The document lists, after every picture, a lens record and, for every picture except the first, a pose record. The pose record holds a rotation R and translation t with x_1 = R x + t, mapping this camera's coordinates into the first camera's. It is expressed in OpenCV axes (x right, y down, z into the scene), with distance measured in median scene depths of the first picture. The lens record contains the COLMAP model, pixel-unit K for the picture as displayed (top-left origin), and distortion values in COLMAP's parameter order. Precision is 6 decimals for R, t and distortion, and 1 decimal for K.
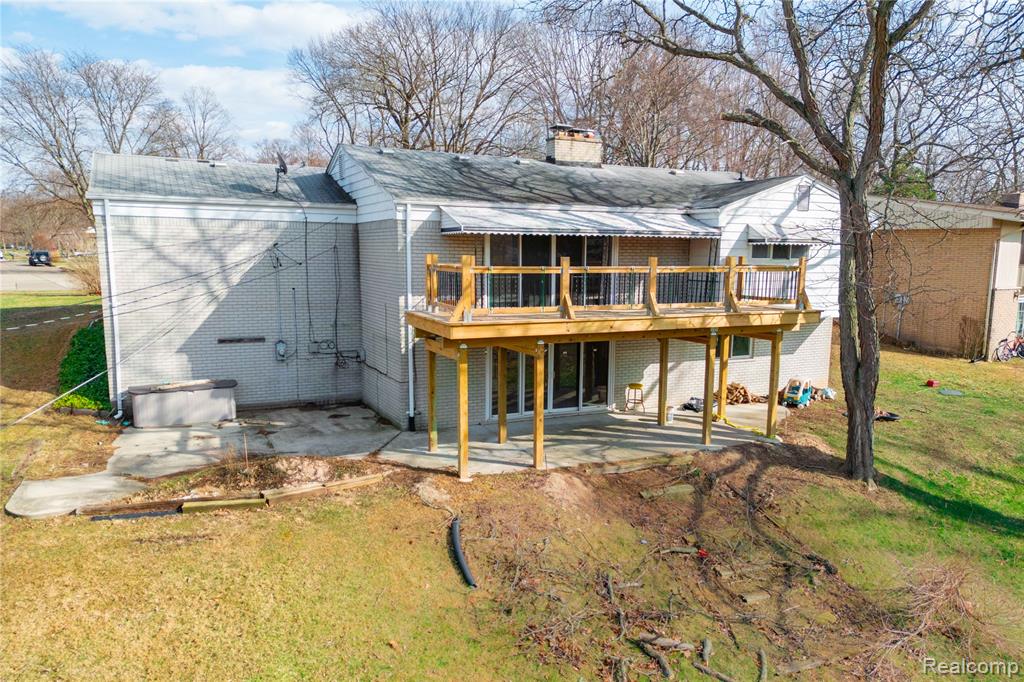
lens RADIAL K [[781.4, 0, 509.3], [0, 781.4, 336.3], [0, 0, 1]] dist [0.035200, -0.001114]
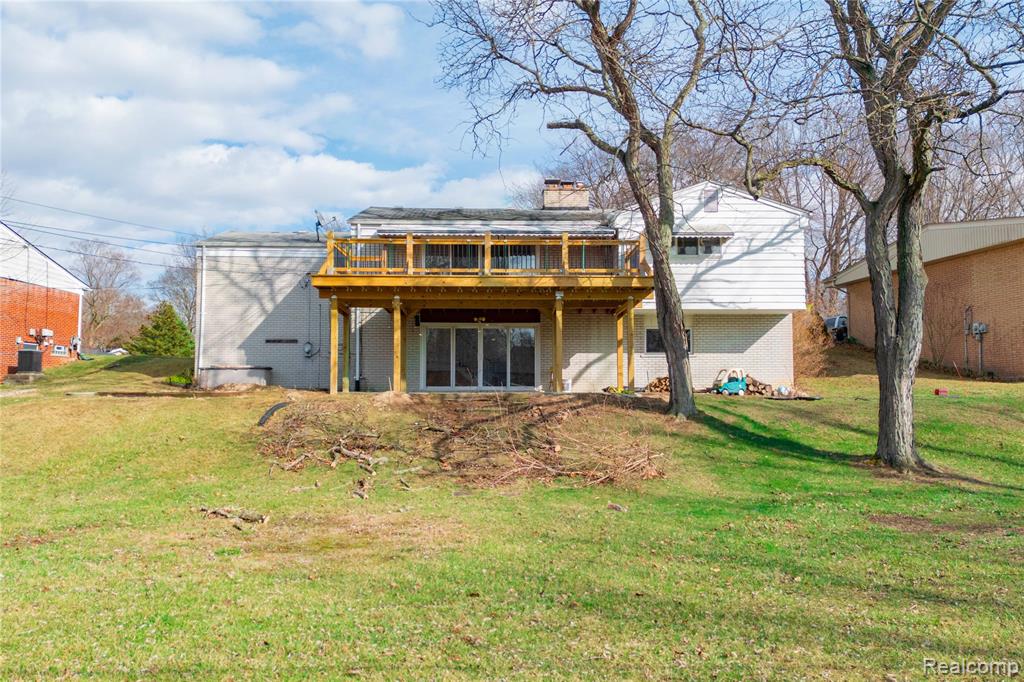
lens RADIAL K [[781.4, 0, 504.5], [0, 781.4, 350.7], [0, 0, 1]] dist [0.035200, -0.001114]
pose [[0.912958, -0.042825, -0.405801, 0.593481], [-0.034381, 0.982868, -0.181074, 0.263145], [0.406603, 0.179264, 0.895845, -0.082201]]
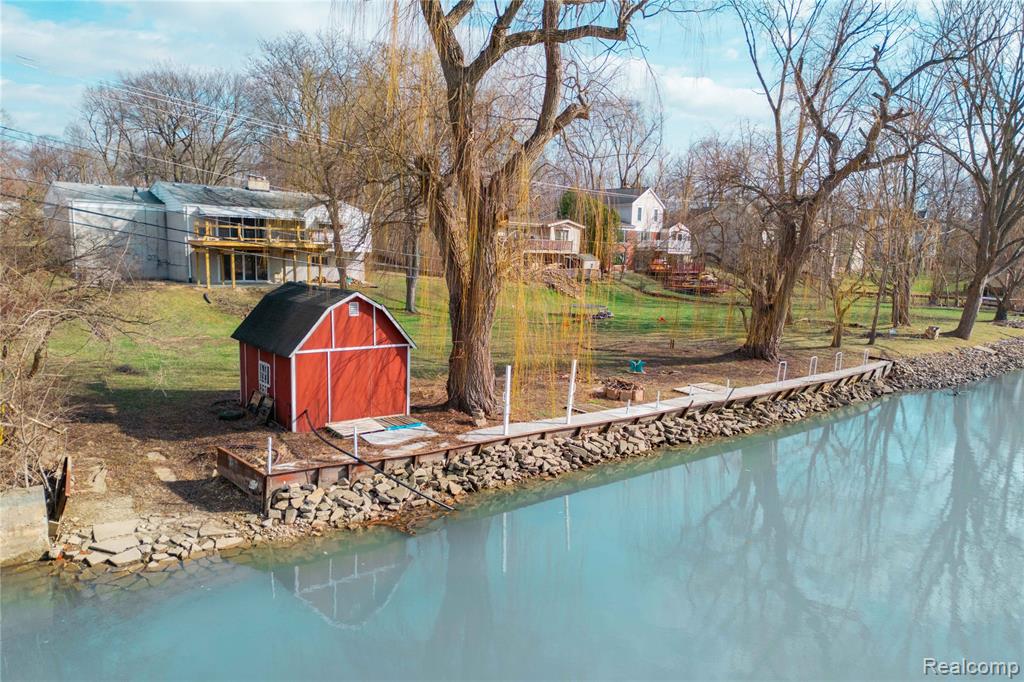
lens RADIAL K [[781.4, 0, 519.6], [0, 781.4, 341.9], [0, 0, 1]] dist [0.035200, -0.001114]
pose [[0.957323, -0.018936, 0.288399, 0.188739], [0.014657, 0.999748, 0.016989, 0.286939], [-0.288648, -0.012037, 0.957360, -2.029742]]
